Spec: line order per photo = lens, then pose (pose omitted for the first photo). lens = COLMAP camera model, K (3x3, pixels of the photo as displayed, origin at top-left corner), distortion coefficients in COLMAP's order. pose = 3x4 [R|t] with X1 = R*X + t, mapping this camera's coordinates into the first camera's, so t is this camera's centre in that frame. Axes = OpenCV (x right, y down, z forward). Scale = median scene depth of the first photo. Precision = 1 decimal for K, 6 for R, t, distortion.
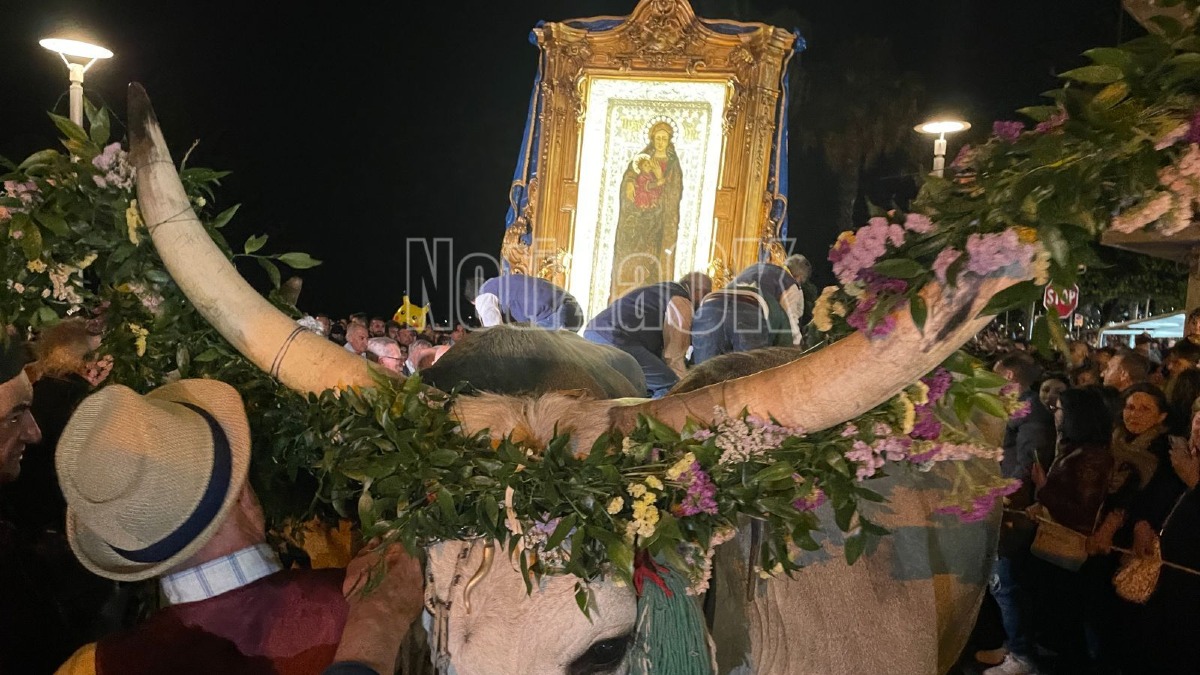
lens RADIAL K [[912.5, 0, 604.2], [0, 912.5, 436.1], [0, 0, 1]] dist [0.154853, -0.265880]
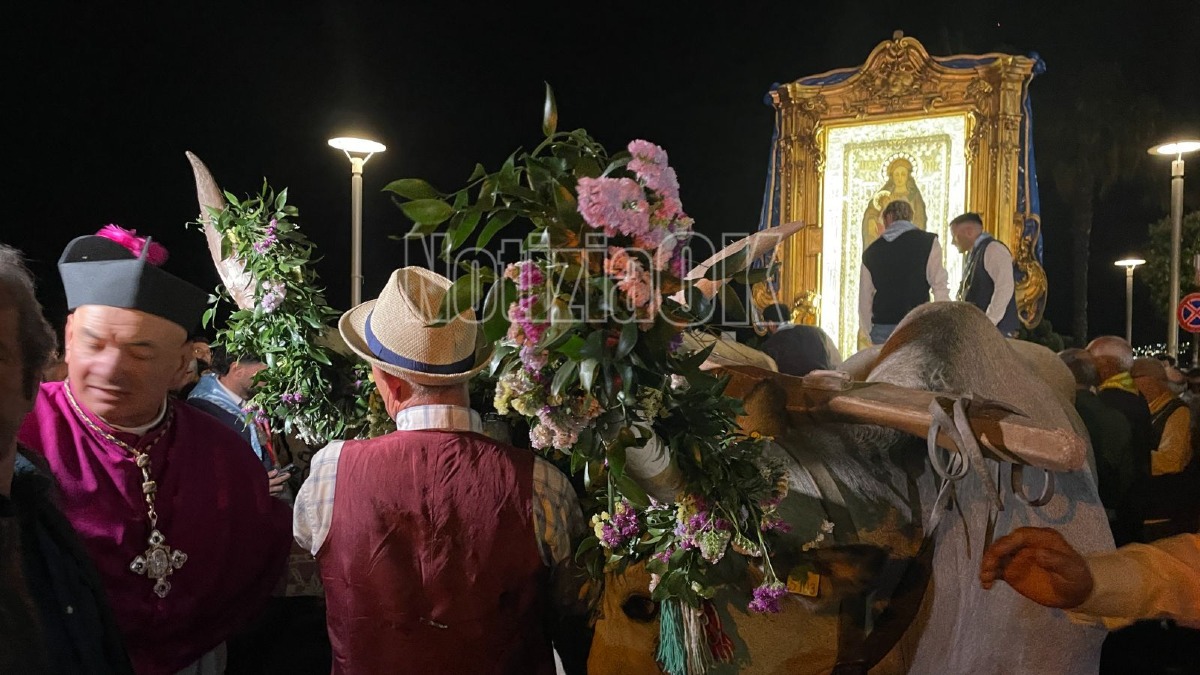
lens RADIAL K [[906.9, 0, 604.9], [0, 906.9, 441.1], [0, 0, 1]] dist [0.062705, -0.090474]
pose [[0.978143, -0.081751, -0.191191, -0.092247], [0.079442, 0.996644, -0.019723, -0.030810], [0.192162, 0.004104, 0.981355, -0.068046]]
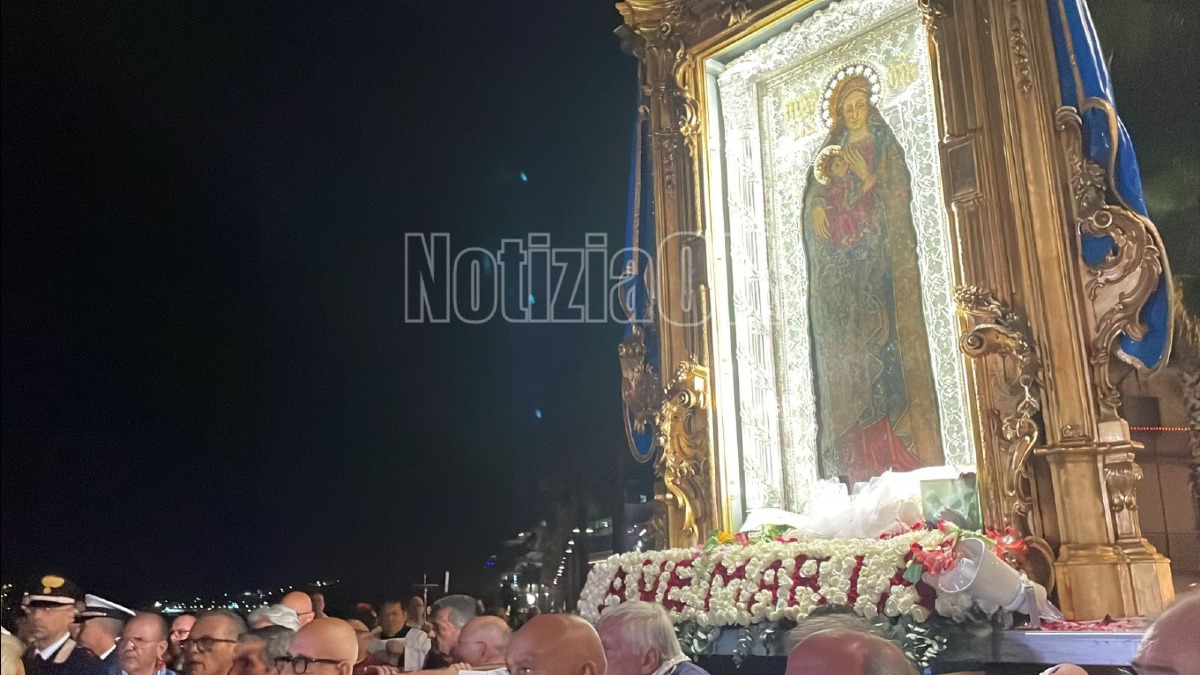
lens RADIAL K [[1033.2, 0, 626.3], [0, 1033.2, 331.0], [0, 0, 1]] dist [0.099454, -0.138191]
pose [[0.797982, -0.267020, -0.540301, 0.240619], [0.075856, 0.933865, -0.349489, -0.021328], [0.597888, 0.237901, 0.765462, 0.535305]]
